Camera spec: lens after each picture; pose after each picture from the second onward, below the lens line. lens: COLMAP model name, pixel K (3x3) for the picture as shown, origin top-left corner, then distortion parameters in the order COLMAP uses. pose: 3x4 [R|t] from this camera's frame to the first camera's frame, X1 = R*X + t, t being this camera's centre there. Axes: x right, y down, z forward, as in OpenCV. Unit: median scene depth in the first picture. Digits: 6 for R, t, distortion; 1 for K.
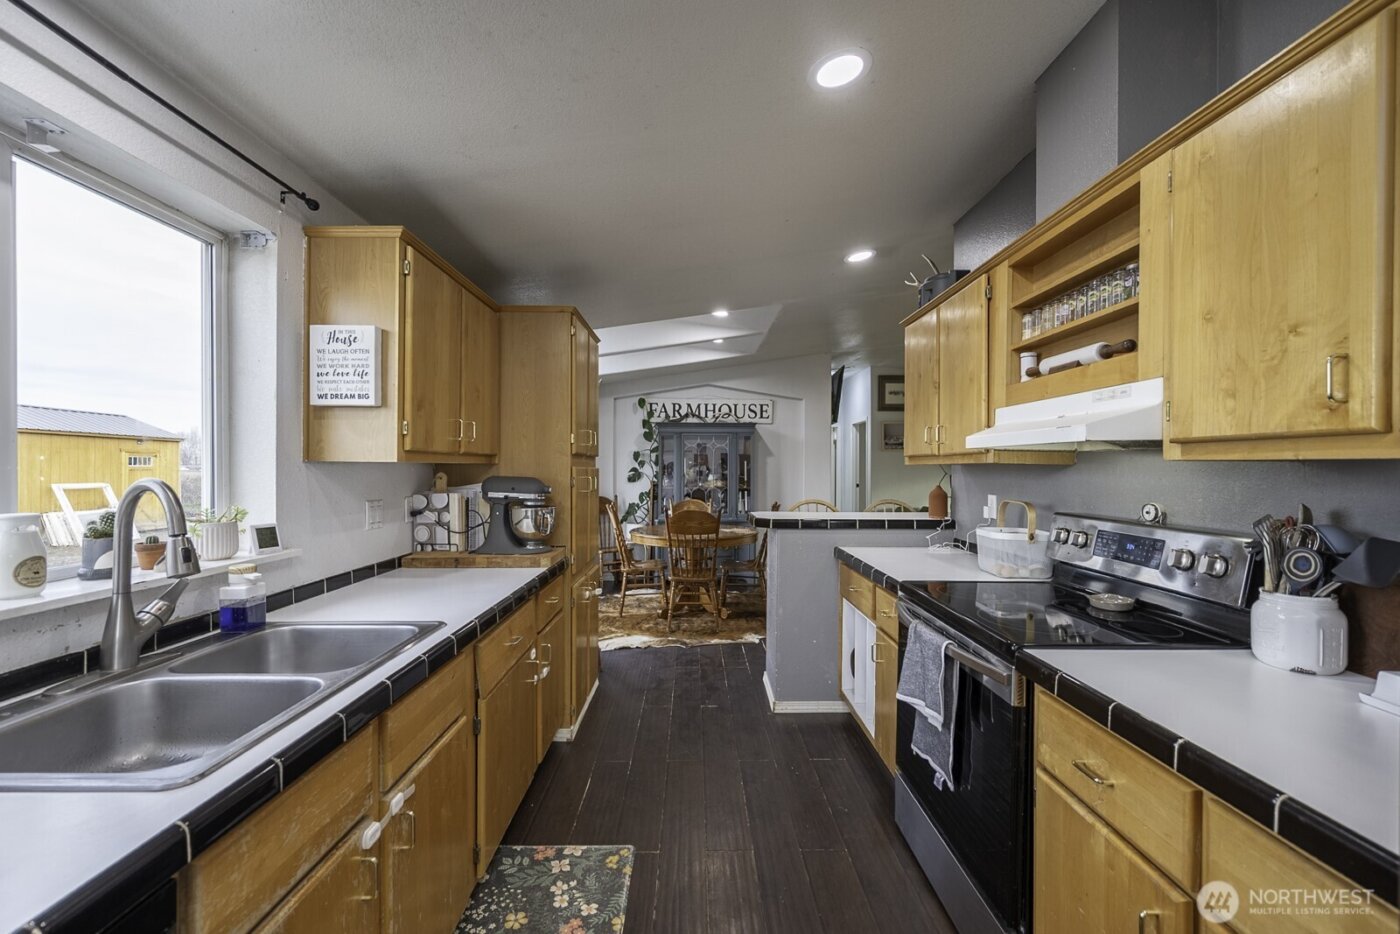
lens RADIAL K [[561.2, 0, 693.8], [0, 561.2, 467.6], [0, 0, 1]] dist [0.001523, 0.000016]
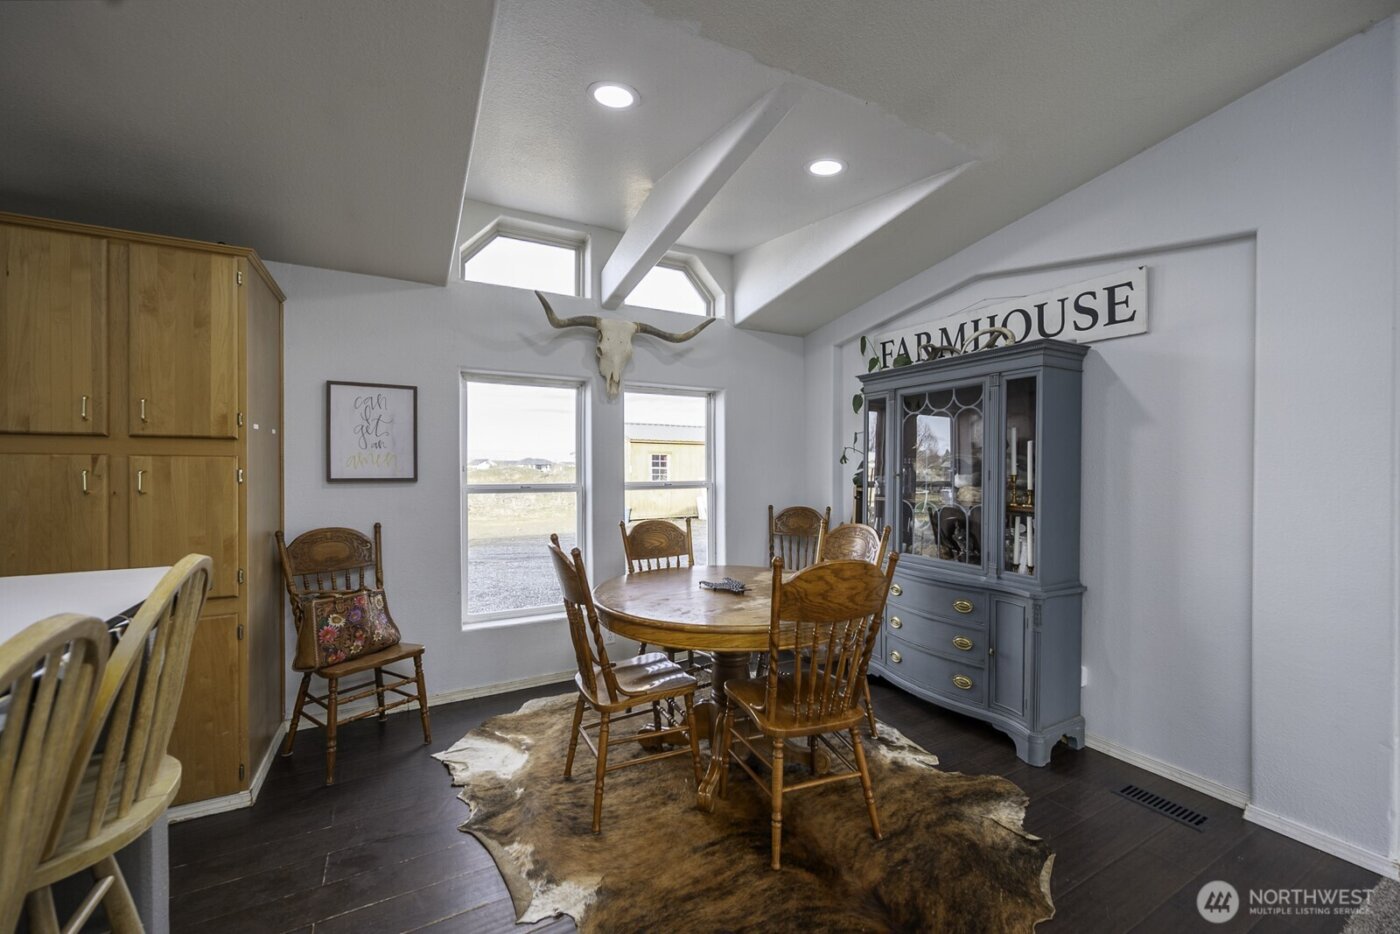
lens RADIAL K [[561.2, 0, 704.7], [0, 561.2, 465.8], [0, 0, 1]] dist [0.001523, 0.000016]
pose [[0.490518, -0.001830, -0.871429, 0.312323], [-0.005177, 0.999974, -0.005014, 0.008919], [0.871416, 0.006971, 0.490496, 0.583744]]
